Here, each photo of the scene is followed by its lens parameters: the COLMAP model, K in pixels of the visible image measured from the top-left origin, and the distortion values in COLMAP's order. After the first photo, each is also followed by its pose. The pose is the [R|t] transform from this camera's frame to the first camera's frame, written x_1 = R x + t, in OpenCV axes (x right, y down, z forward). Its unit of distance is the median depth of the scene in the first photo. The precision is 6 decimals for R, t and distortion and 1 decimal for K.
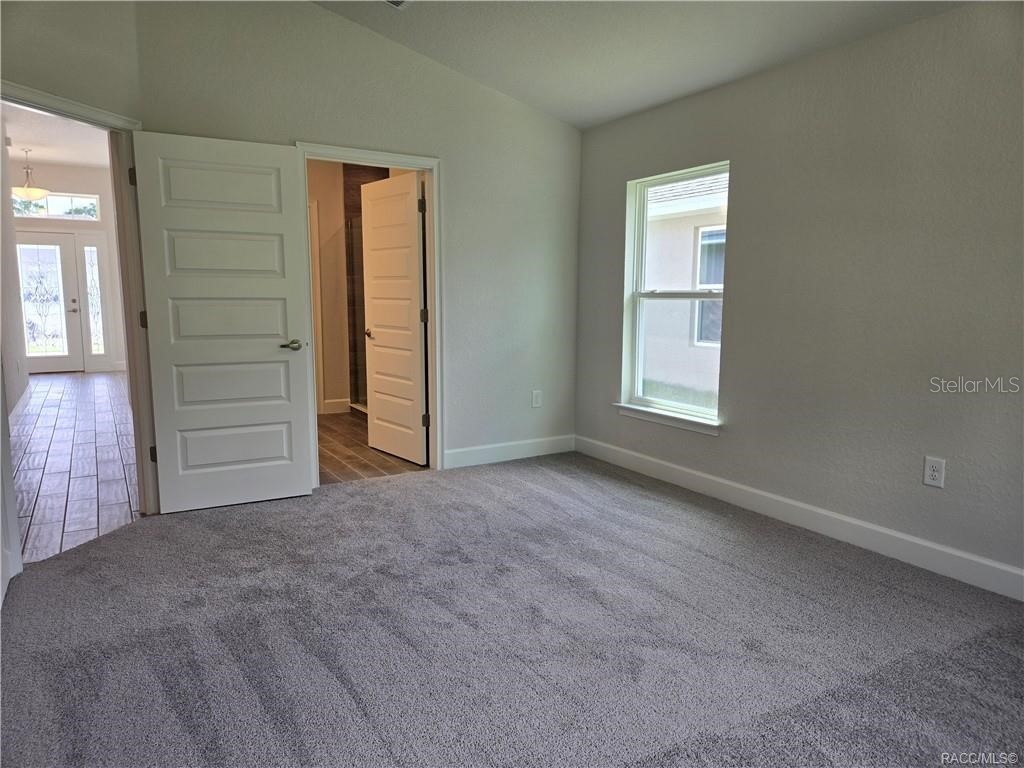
lens RADIAL K [[685.6, 0, 512.0], [0, 685.6, 384.0], [0, 0, 1]] dist [0.068452, -0.054735]
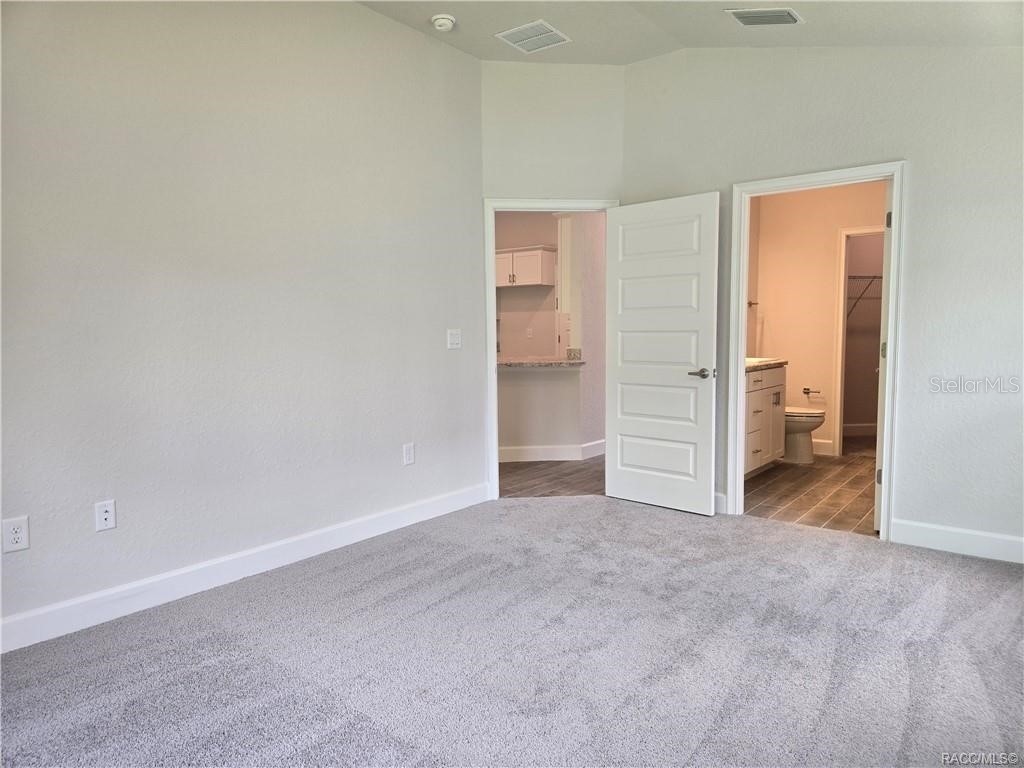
lens RADIAL K [[685.6, 0, 512.0], [0, 685.6, 384.0], [0, 0, 1]] dist [0.068452, -0.054735]
pose [[0.351309, 0.069864, -0.933649, 0.614714], [-0.117341, 0.992635, 0.030125, -0.038721], [0.928877, 0.098972, 0.356920, 0.348747]]
